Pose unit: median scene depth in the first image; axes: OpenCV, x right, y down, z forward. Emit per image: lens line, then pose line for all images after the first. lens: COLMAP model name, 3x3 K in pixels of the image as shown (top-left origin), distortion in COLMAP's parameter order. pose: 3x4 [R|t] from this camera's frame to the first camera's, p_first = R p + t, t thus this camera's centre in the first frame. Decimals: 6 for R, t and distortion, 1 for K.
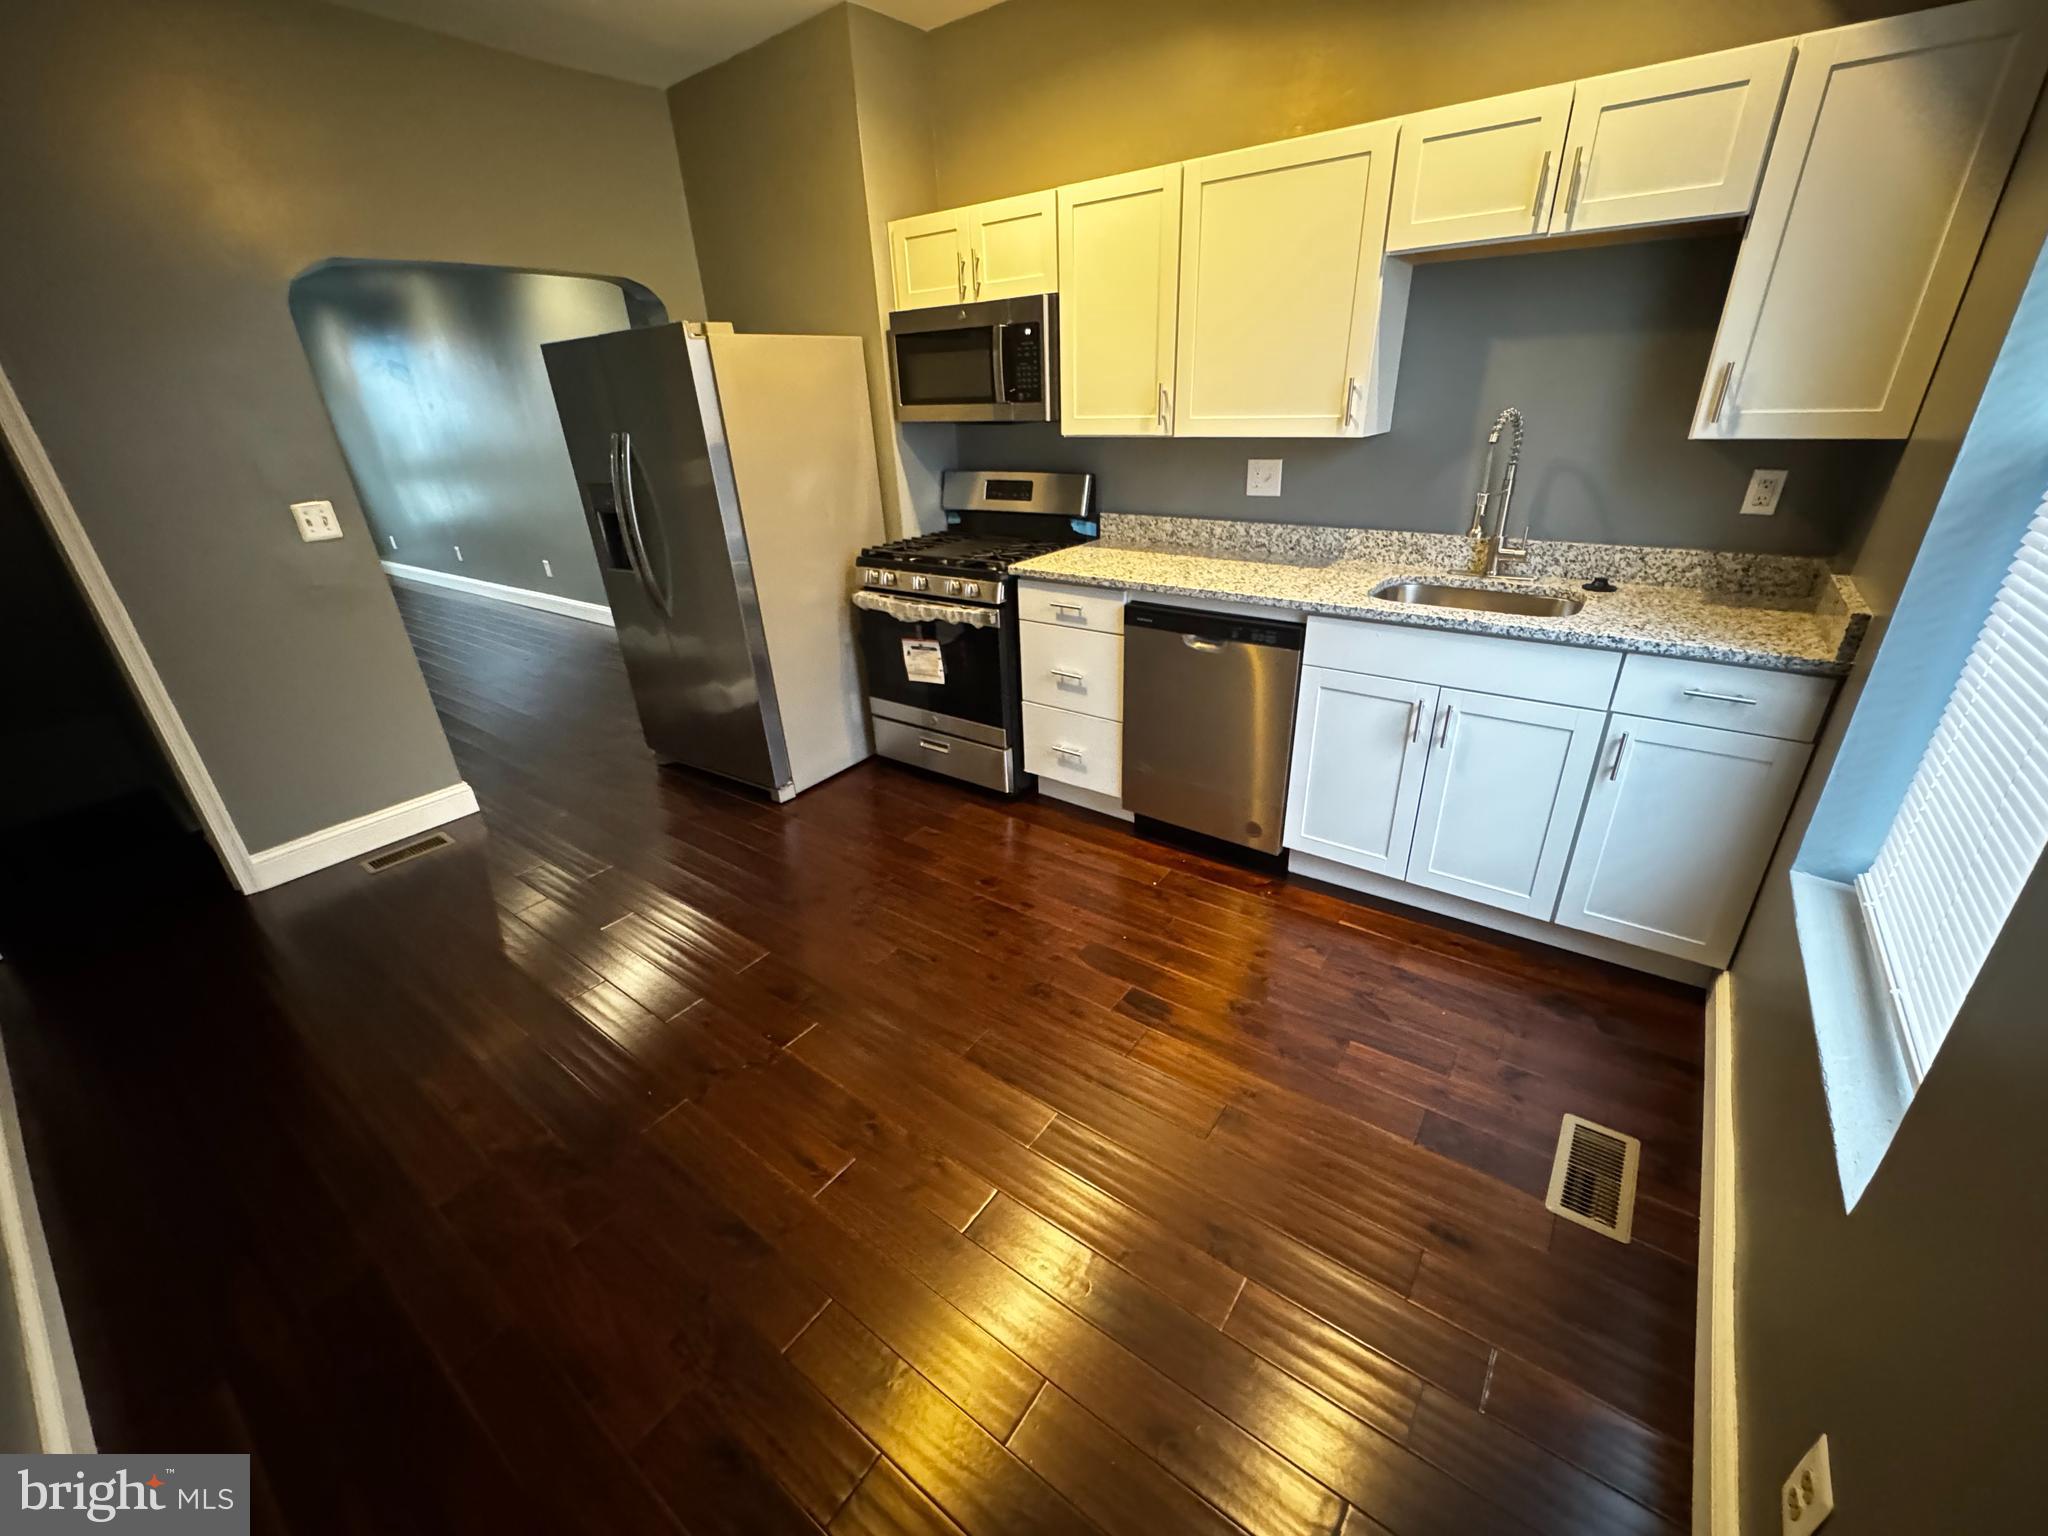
lens RADIAL K [[816.6, 0, 1024.0], [0, 816.6, 768.0], [0, 0, 1]] dist [-0.000358, 0.000060]
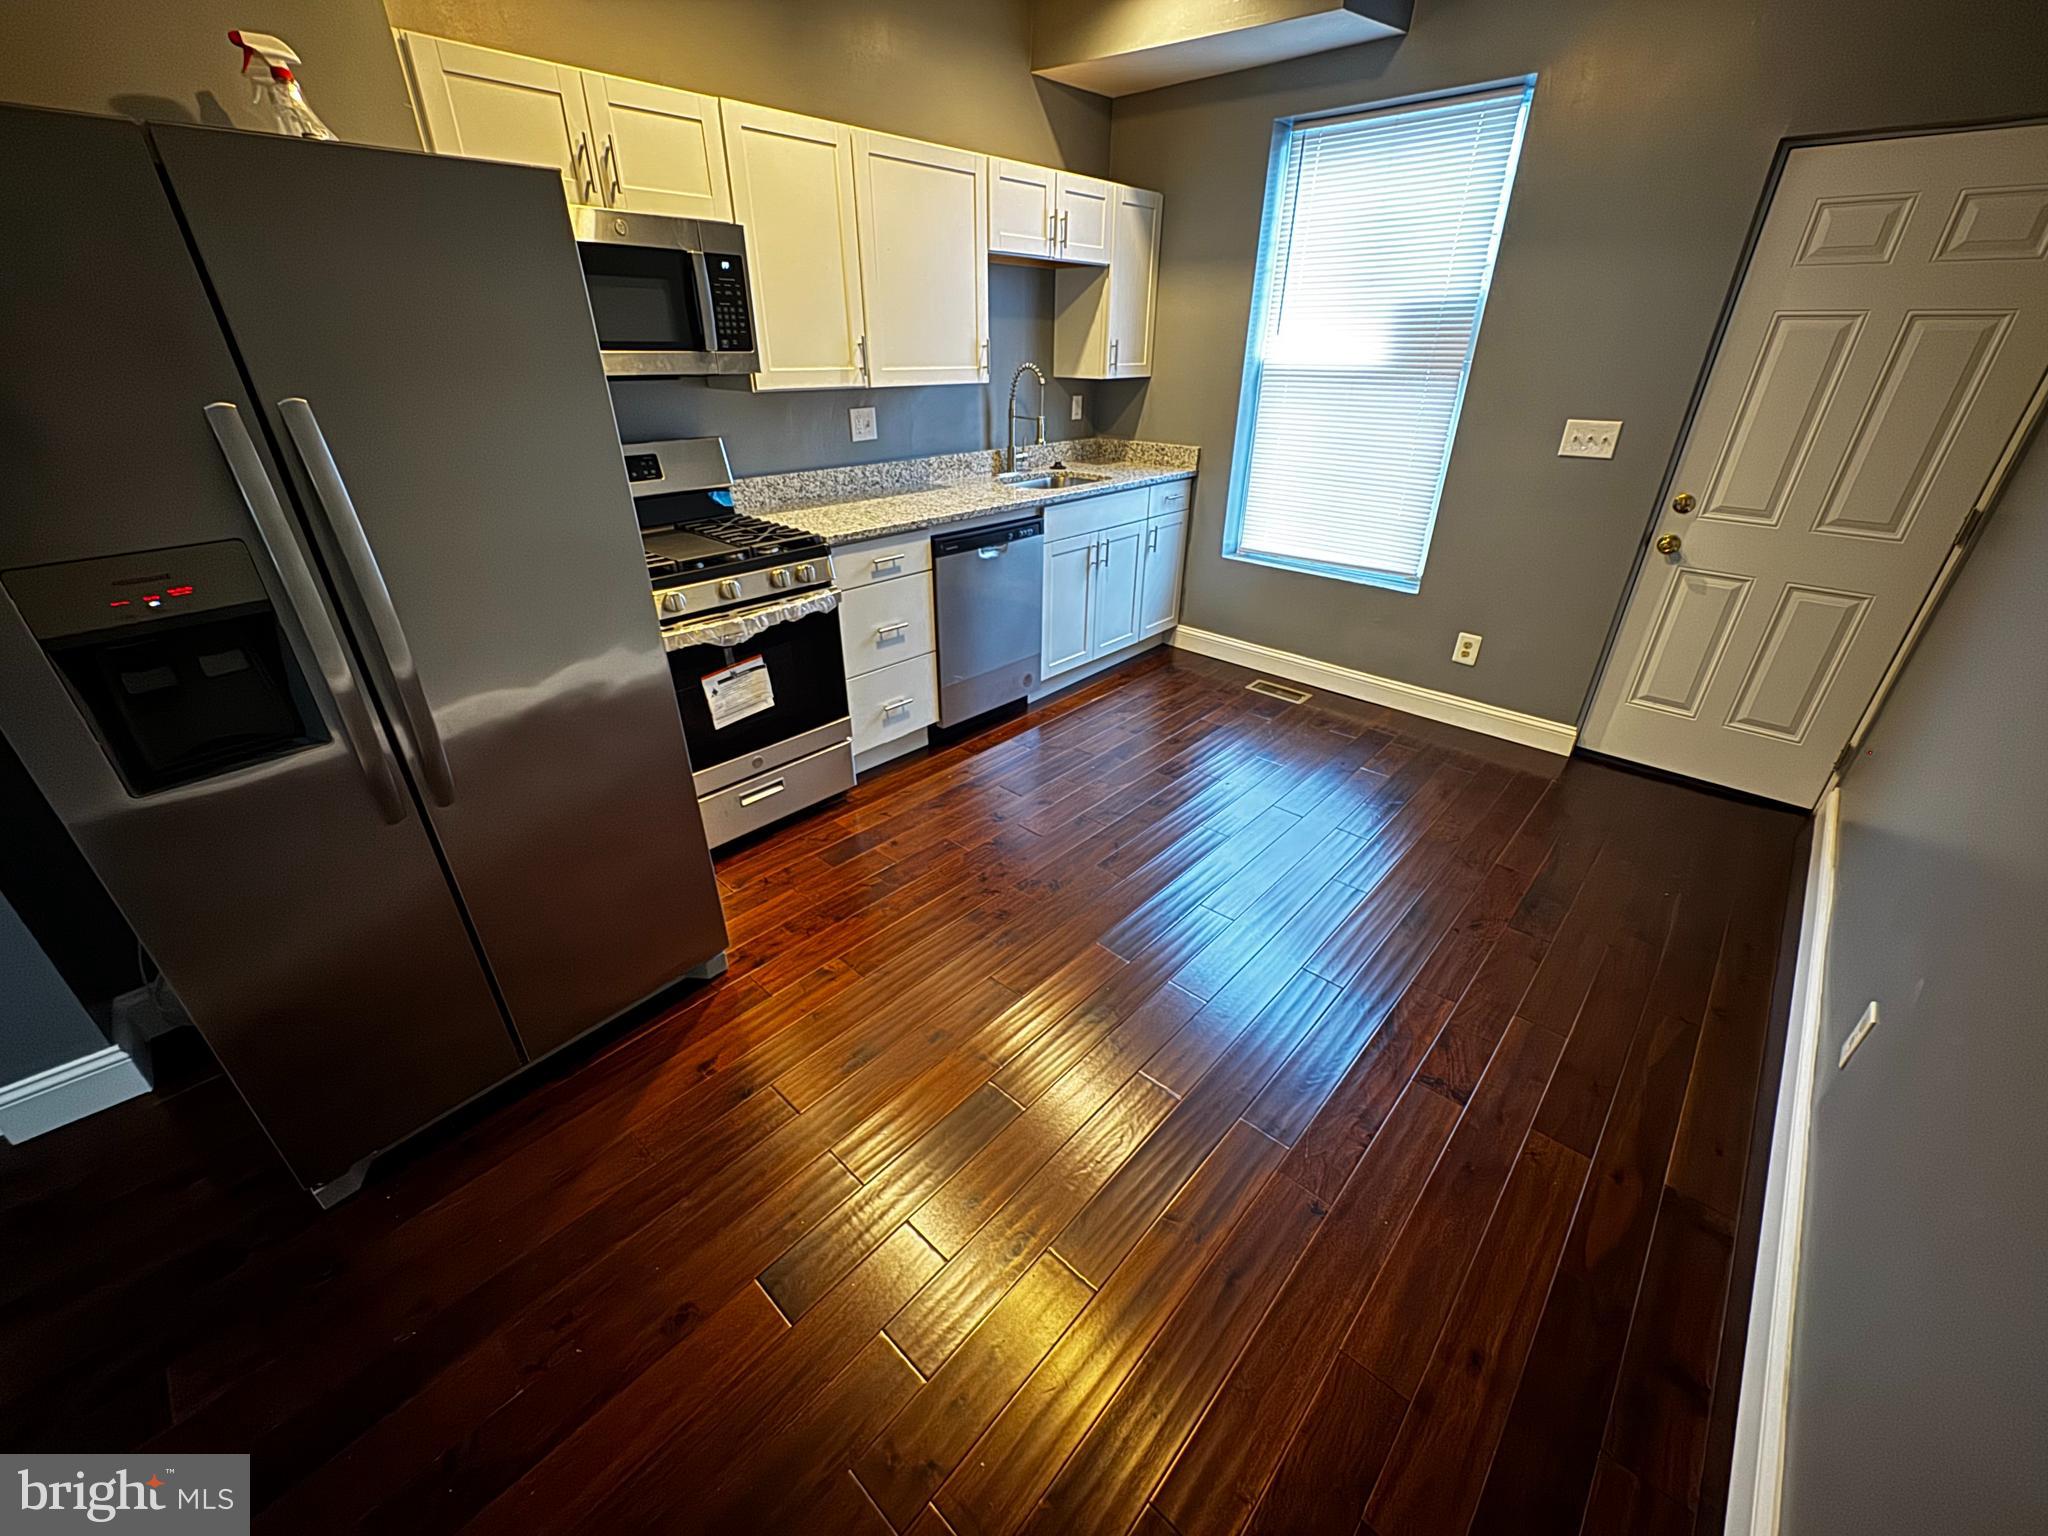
lens RADIAL K [[816.6, 0, 1024.0], [0, 816.6, 768.0], [0, 0, 1]] dist [-0.000358, 0.000060]
pose [[0.101767, -0.428742, 0.897677, -0.931952], [0.409902, 0.840273, 0.354855, -0.266744], [-0.906435, 0.331847, 0.261254, 0.662638]]
